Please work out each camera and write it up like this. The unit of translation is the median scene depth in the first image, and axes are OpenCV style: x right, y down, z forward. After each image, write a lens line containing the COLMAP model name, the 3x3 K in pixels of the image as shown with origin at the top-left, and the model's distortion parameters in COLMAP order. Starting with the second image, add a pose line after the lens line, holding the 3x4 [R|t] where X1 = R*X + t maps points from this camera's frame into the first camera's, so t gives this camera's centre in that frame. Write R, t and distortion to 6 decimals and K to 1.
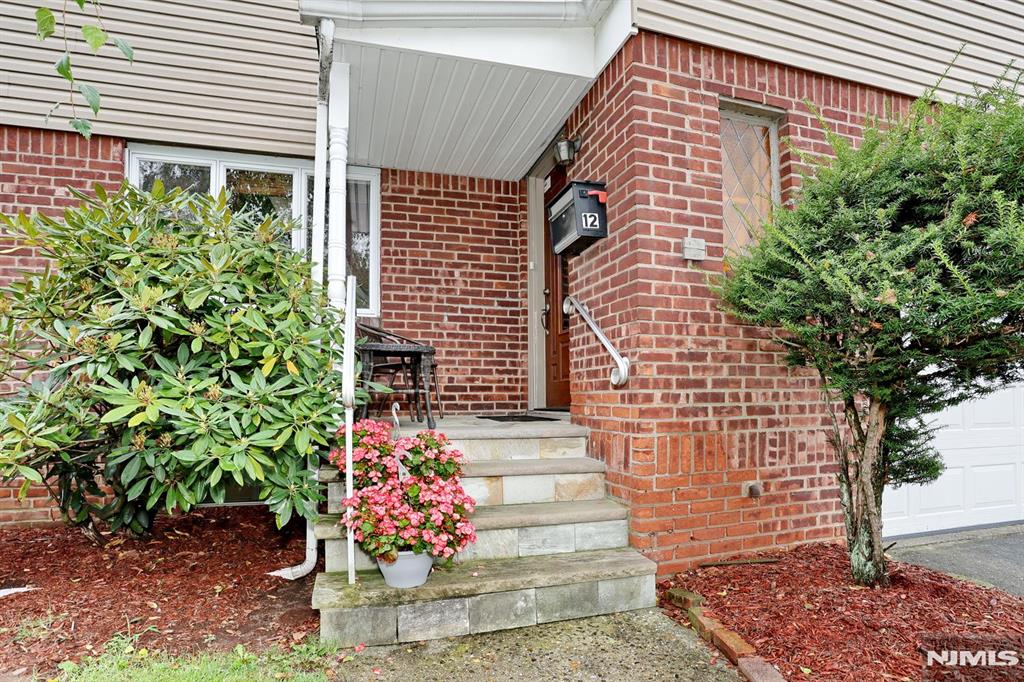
lens RADIAL K [[521.8, 0, 504.9], [0, 521.8, 389.5], [0, 0, 1]] dist [-0.035345, -0.000509]
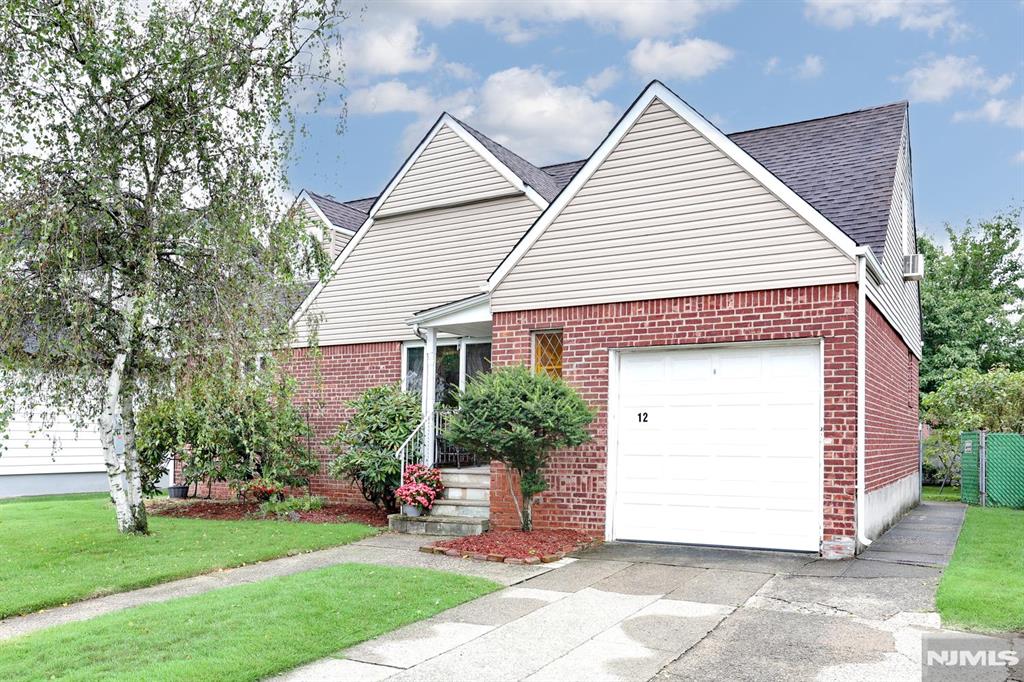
lens RADIAL K [[847.8, 0, 510.4], [0, 847.8, 340.9], [0, 0, 1]] dist [0.001864, 0.000133]
pose [[0.690824, -0.076208, -0.718995, 3.069466], [0.003742, 0.994793, -0.101845, -0.124766], [0.723013, 0.067666, 0.687512, -1.680833]]
